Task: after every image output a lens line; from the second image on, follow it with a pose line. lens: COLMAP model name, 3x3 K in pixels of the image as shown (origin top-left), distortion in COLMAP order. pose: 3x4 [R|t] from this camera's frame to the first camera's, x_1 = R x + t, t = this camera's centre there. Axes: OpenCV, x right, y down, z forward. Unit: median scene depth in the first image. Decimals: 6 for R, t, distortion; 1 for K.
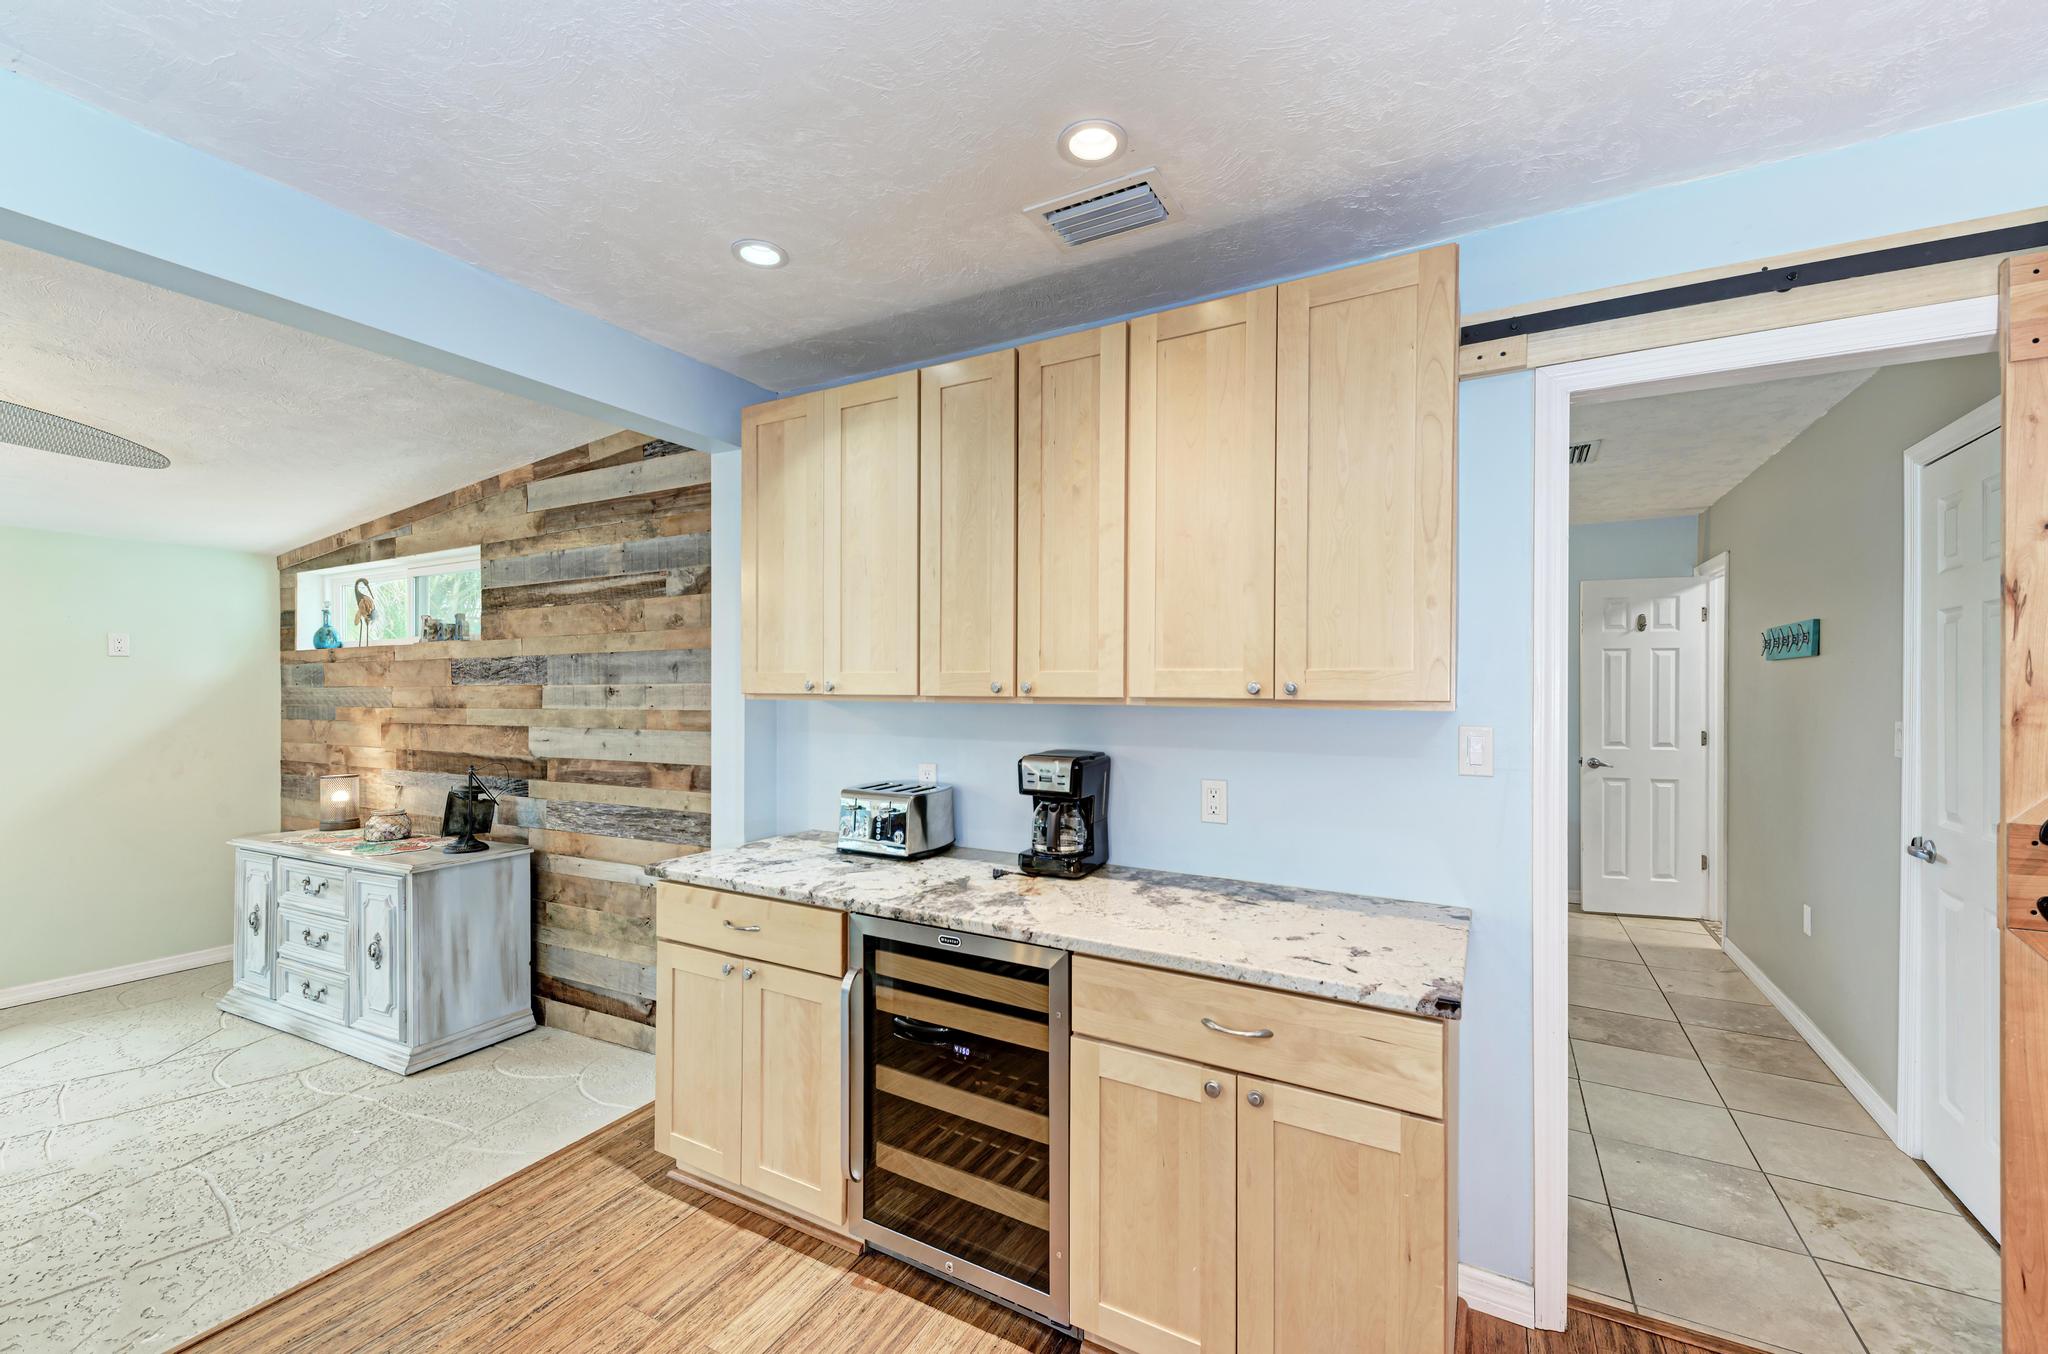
lens RADIAL K [[850.9, 0, 1024.0], [0, 850.9, 677.0], [0, 0, 1]] dist [0.008202, -0.000160]
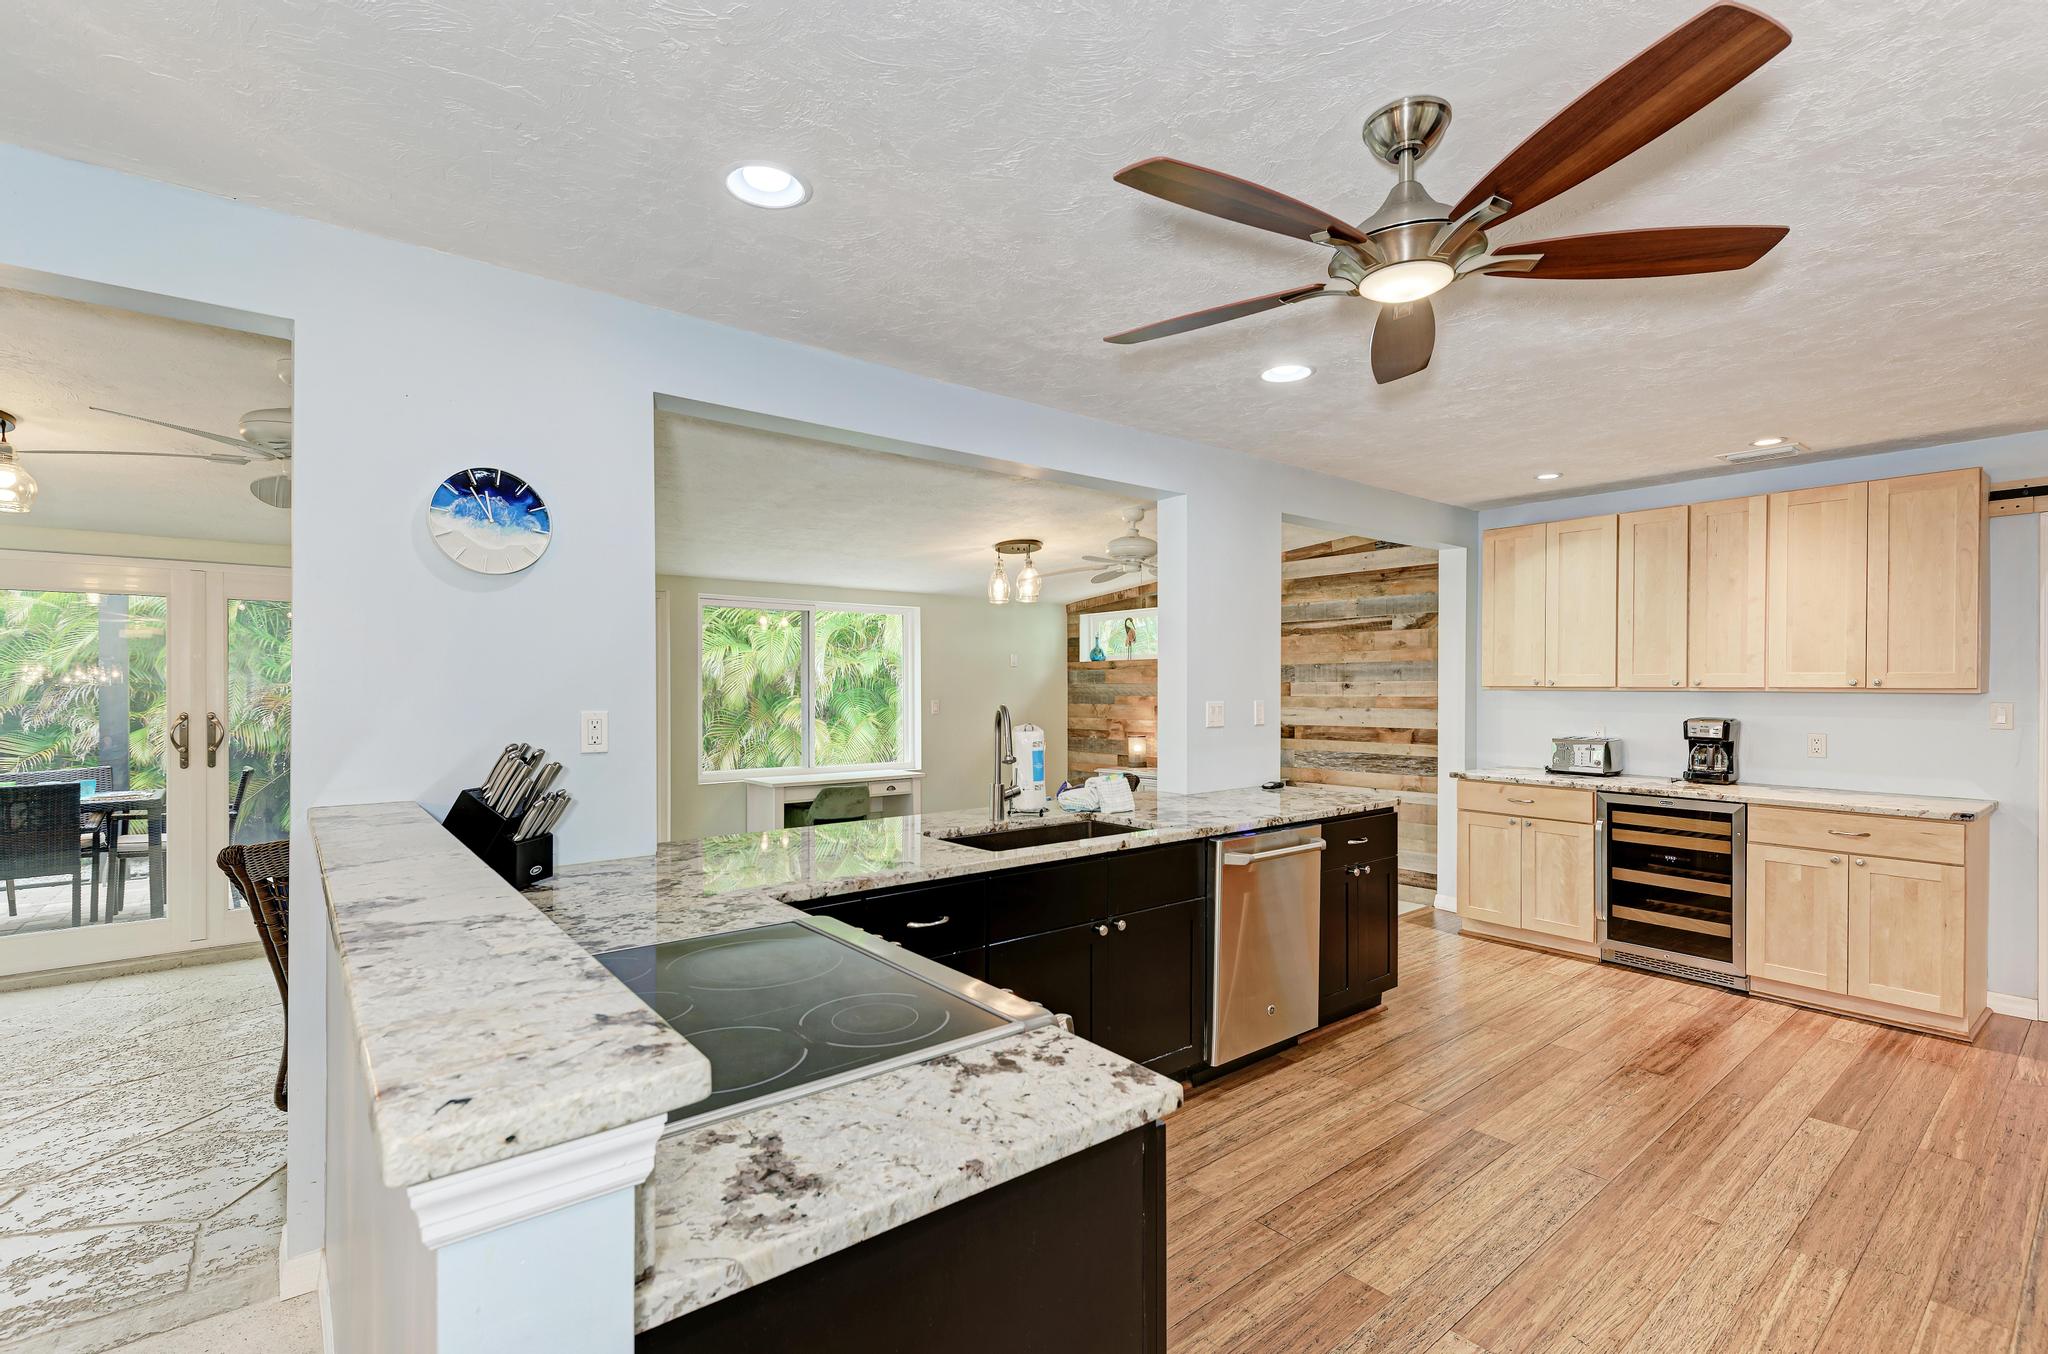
lens RADIAL K [[919.5, 0, 1030.6], [0, 919.5, 685.3], [0, 0, 1]] dist [0.027792, -0.016215]
pose [[0.926351, 0.002039, -0.376657, -0.388753], [0.001257, 0.999963, 0.008502, -0.000713], [0.376660, -0.008349, 0.926314, -0.978491]]
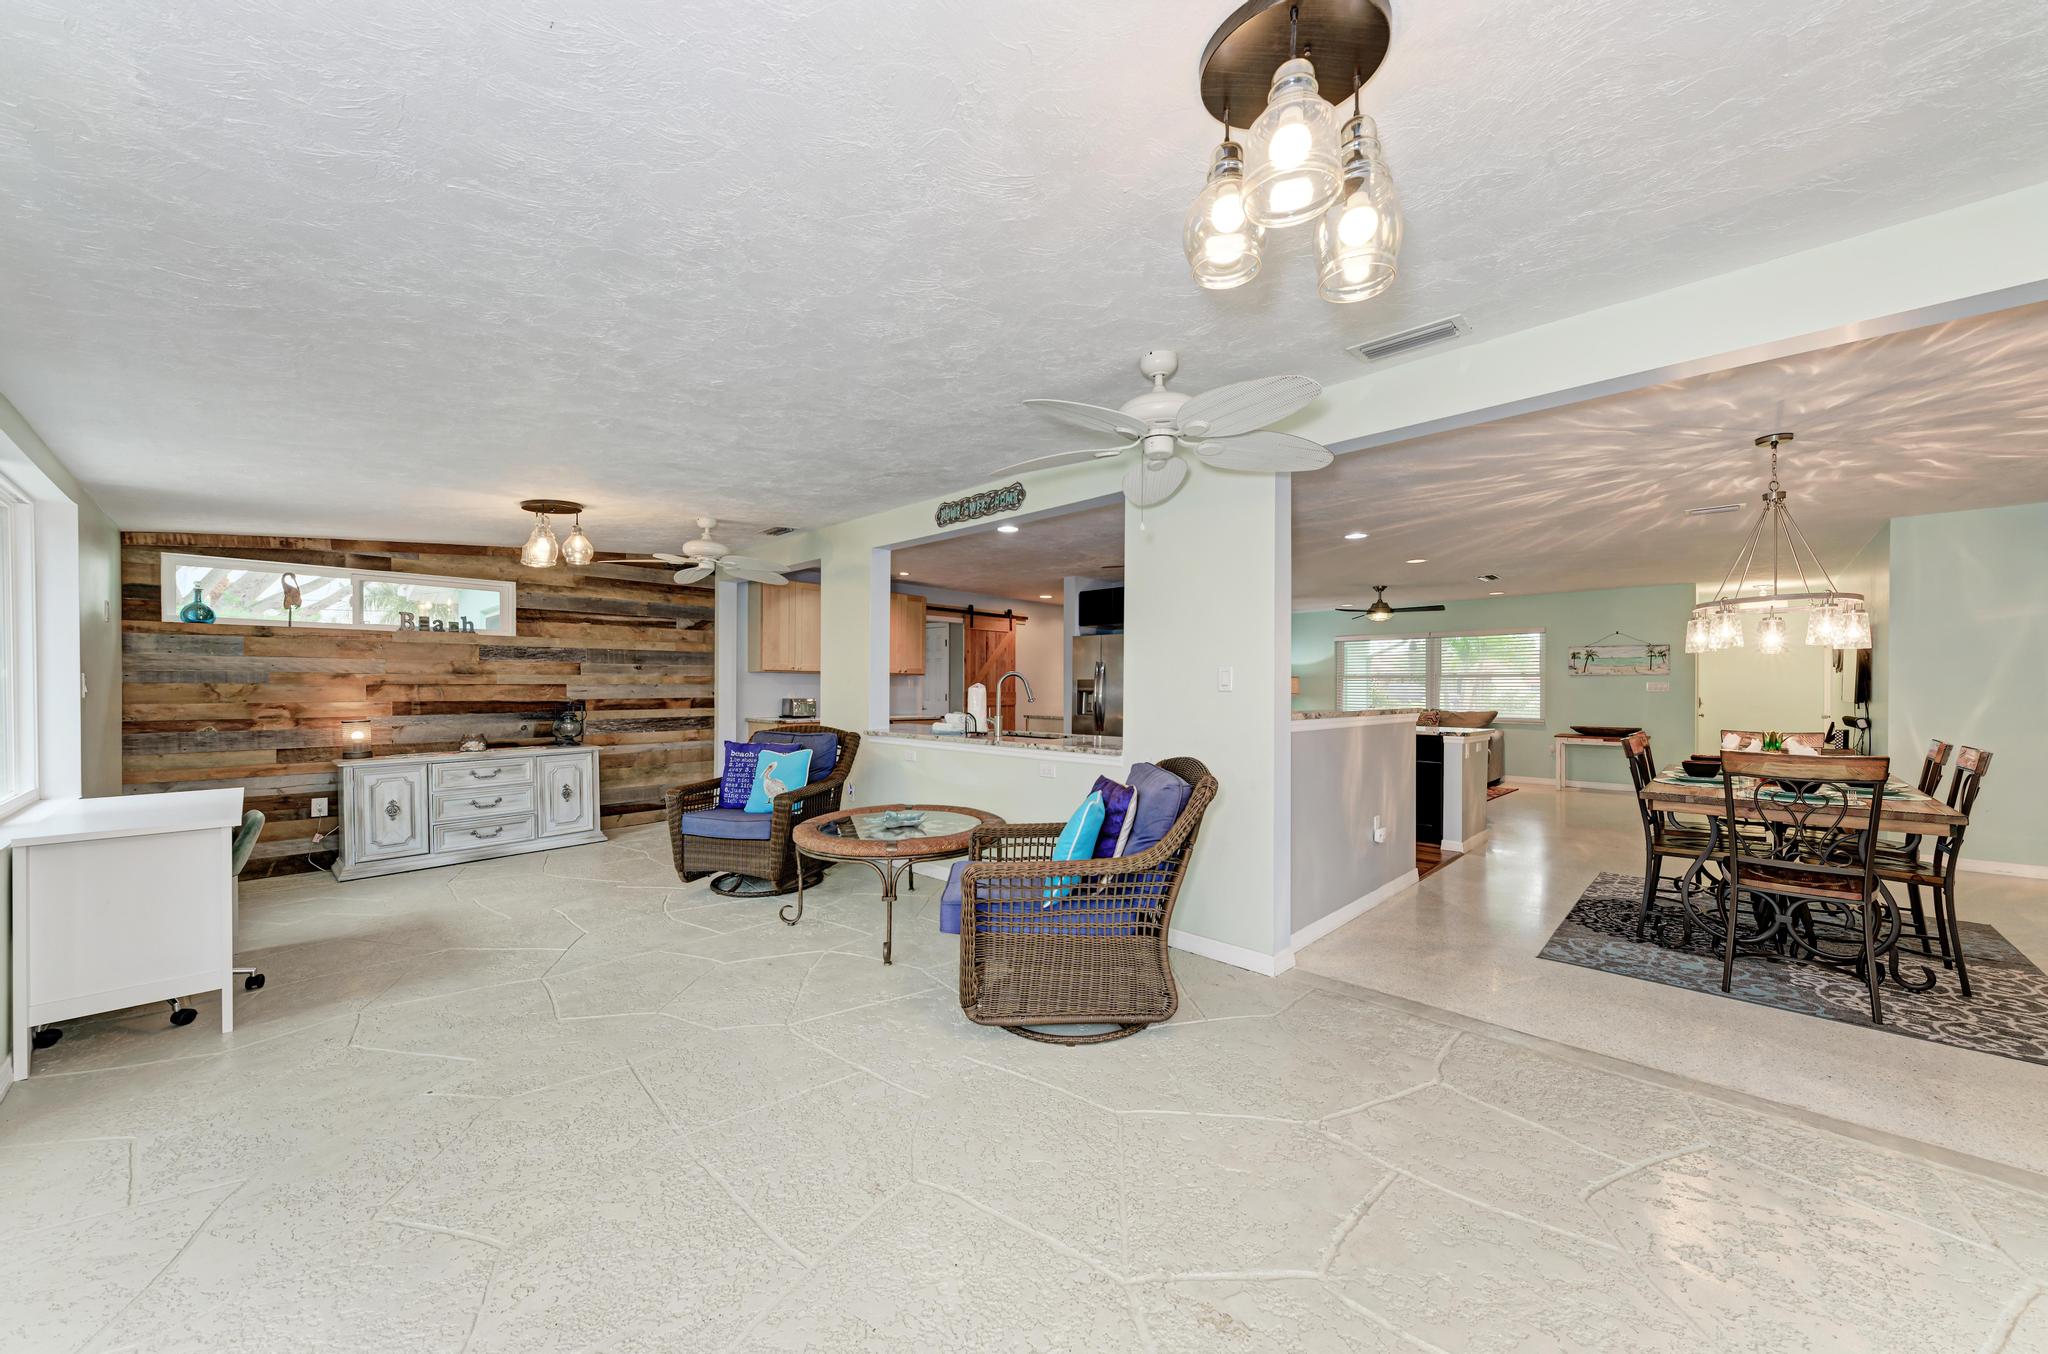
lens RADIAL K [[730.0, 0, 1026.7], [0, 730.0, 689.6], [0, 0, 1]] dist [0.014850, -0.005695]
pose [[0.259579, 0.000951, 0.965722, -2.136996], [-0.013277, 0.999909, 0.002585, 0.058433], [-0.965631, -0.013493, 0.259568, -0.491023]]
